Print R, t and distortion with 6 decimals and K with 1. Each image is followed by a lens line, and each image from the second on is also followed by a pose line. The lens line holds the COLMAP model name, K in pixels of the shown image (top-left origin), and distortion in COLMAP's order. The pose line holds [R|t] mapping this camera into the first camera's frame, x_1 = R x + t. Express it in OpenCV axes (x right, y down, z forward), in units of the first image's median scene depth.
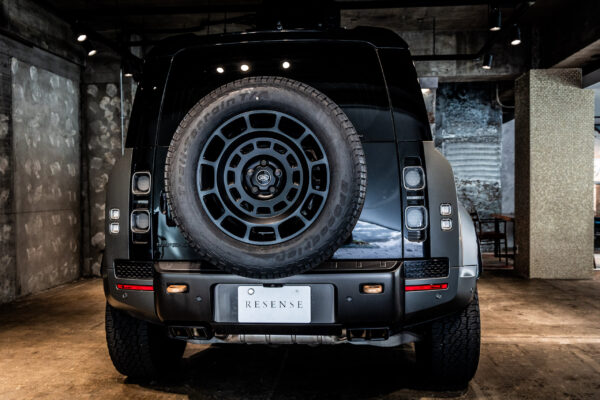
lens RADIAL K [[558.1, 0, 299.7], [0, 558.1, 201.0], [0, 0, 1]] dist [0.007836, 0.000000]
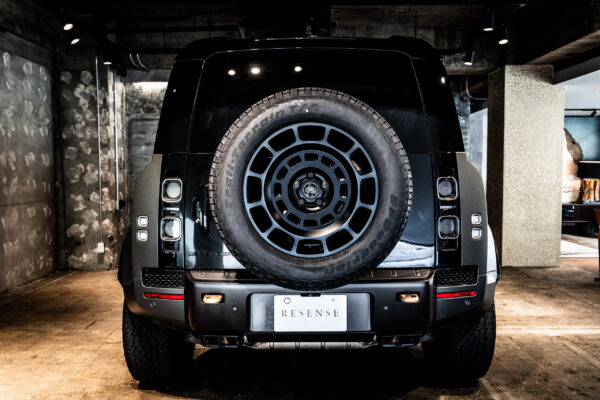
lens RADIAL K [[551.5, 0, 297.9], [0, 551.5, 200.7], [0, 0, 1]] dist [0.018472, 0.000000]
pose [[0.996338, -0.000246, 0.085501, -0.154027], [-0.002586, 0.999452, 0.033010, -0.049888], [-0.085462, -0.033110, 0.995791, 0.019154]]
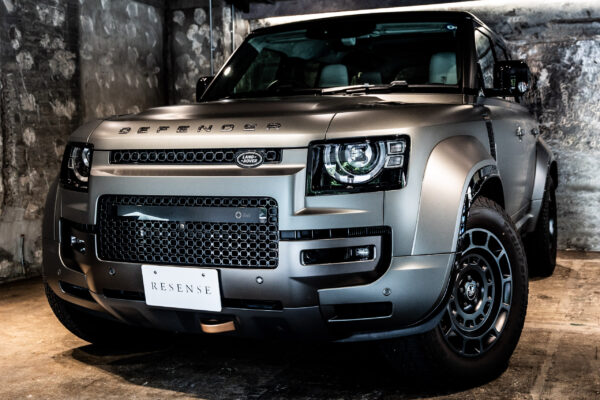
lens RADIAL K [[778.9, 0, 298.8], [0, 778.9, 187.8], [0, 0, 1]] dist [0.018397, 0.000000]
pose [[0.958637, 0.009491, -0.284474, 0.365171], [0.000544, 0.999381, 0.035176, 0.034728], [0.284631, -0.033876, 0.958038, -0.164644]]
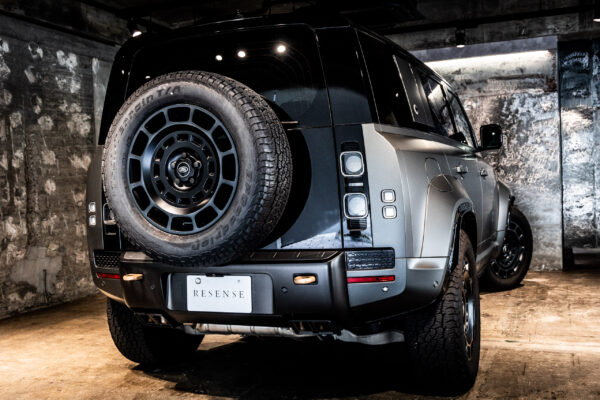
lens RADIAL K [[643.6, 0, 298.3], [0, 643.6, 194.6], [0, 0, 1]] dist [-0.000517, 0.000000]
pose [[0.956773, -0.023132, -0.289913, 0.432980], [0.024746, 0.999692, 0.001901, 0.006946], [0.289780, -0.008993, 0.957051, -0.071178]]
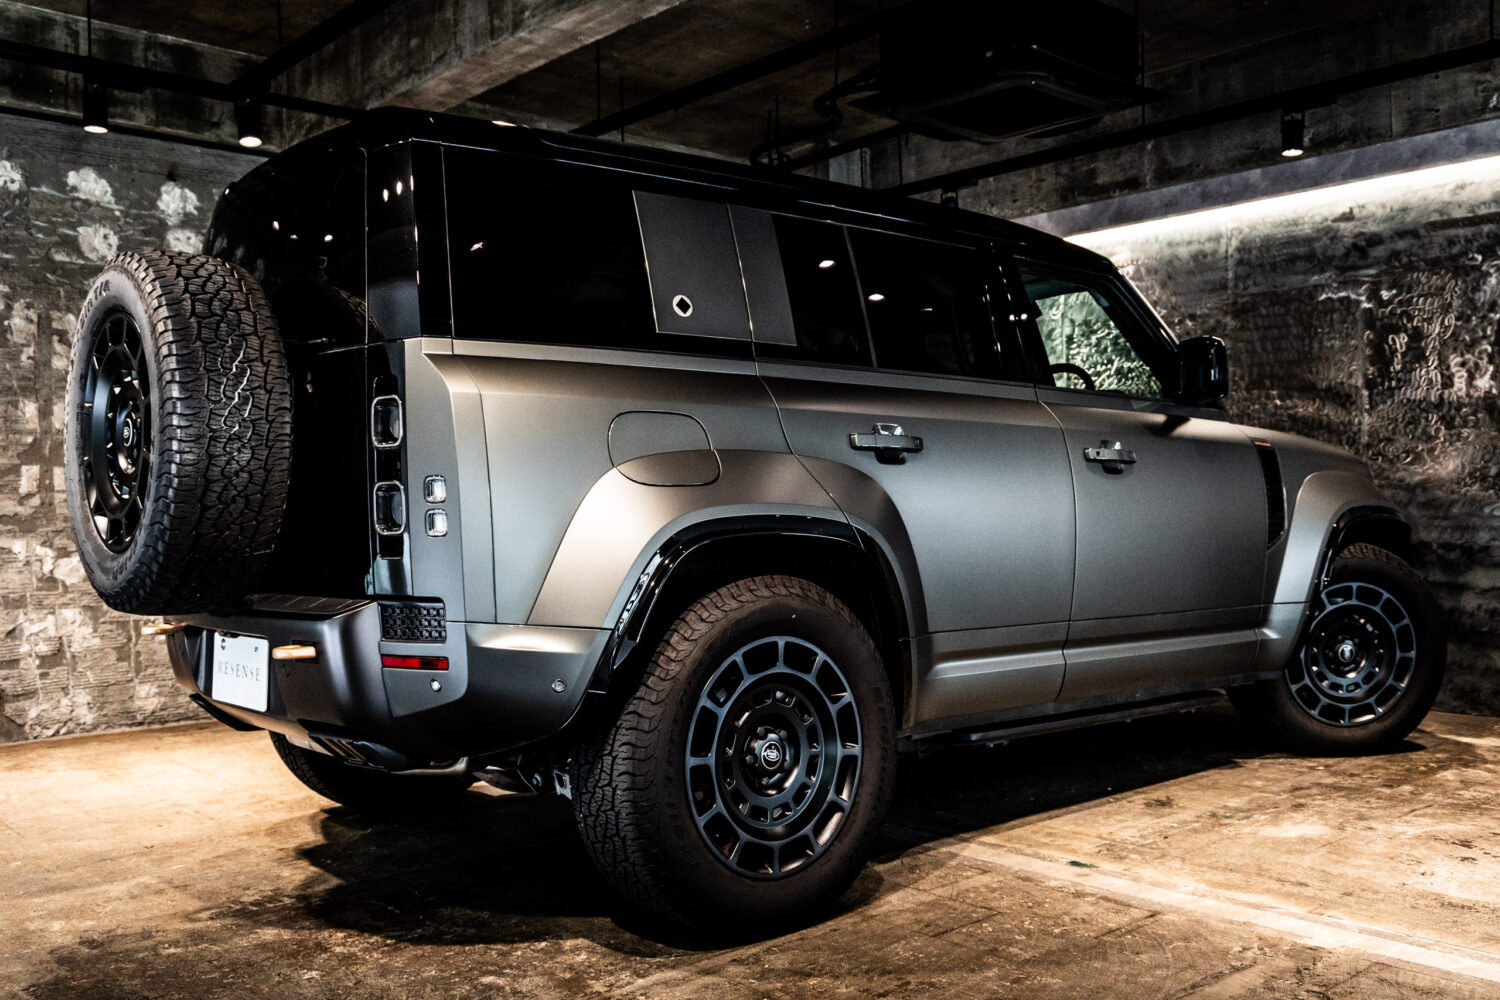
lens RADIAL K [[1314.1, 0, 752.4], [0, 1314.1, 503.1], [0, 0, 1]] dist [-0.008368, 0.023539]
pose [[0.730377, -0.000744, -0.683044, 1.162021], [-0.005996, 0.999954, -0.007501, 0.031990], [0.683018, 0.009574, 0.730339, 0.418539]]
